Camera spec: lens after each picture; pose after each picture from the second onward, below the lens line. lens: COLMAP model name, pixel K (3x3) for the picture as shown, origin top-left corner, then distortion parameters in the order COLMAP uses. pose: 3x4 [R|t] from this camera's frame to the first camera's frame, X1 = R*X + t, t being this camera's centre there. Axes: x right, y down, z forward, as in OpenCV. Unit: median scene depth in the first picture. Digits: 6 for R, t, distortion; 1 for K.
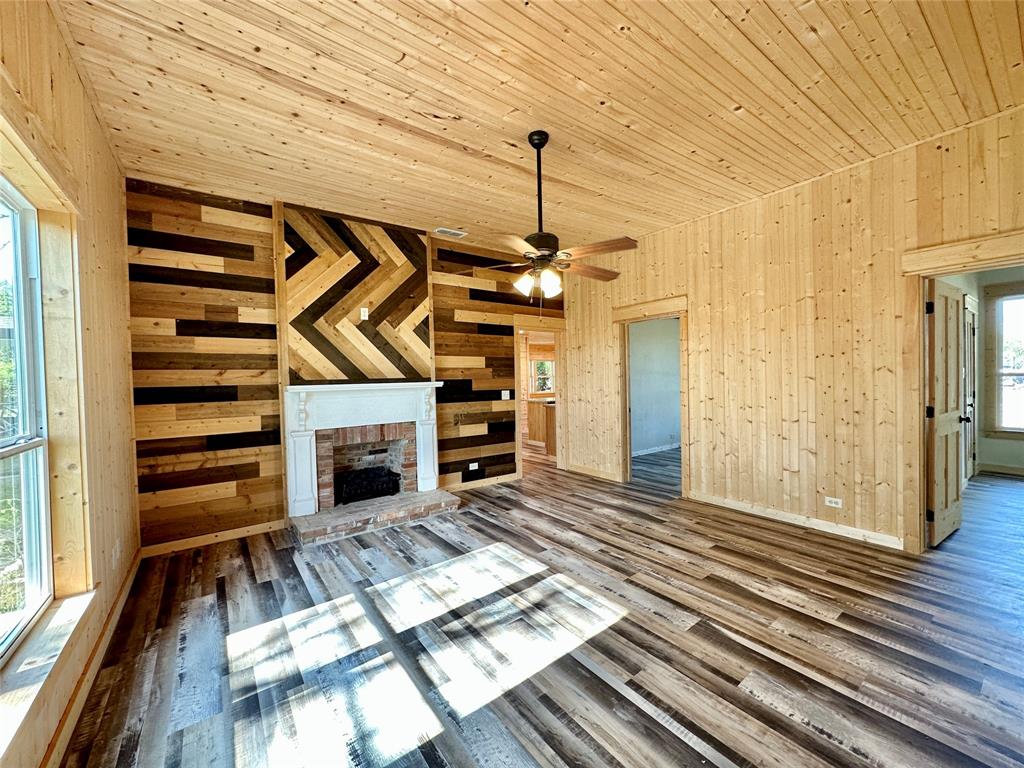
lens RADIAL K [[409.2, 0, 513.5], [0, 409.2, 384.3], [0, 0, 1]] dist [-0.001274, -0.000146]
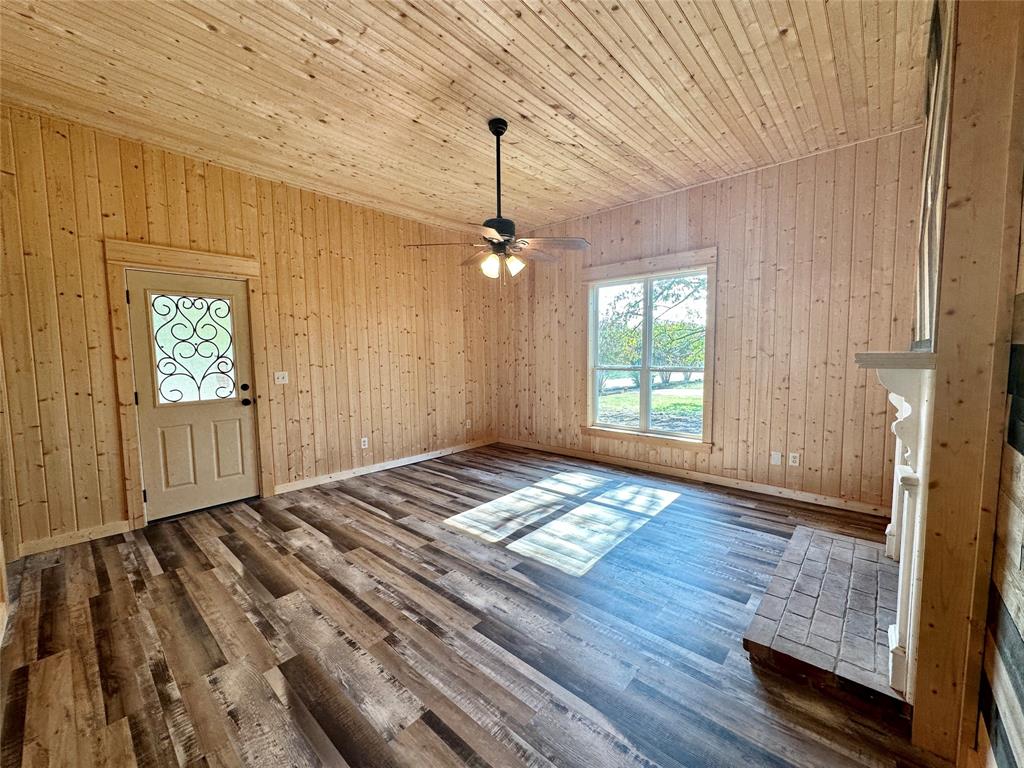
lens RADIAL K [[409.2, 0, 513.5], [0, 409.2, 384.3], [0, 0, 1]] dist [-0.001274, -0.000146]
pose [[-0.979174, 0.050955, -0.196525, 0.265369], [0.031631, 0.994460, 0.100242, -0.038041], [0.200544, 0.091938, -0.975361, 2.119481]]
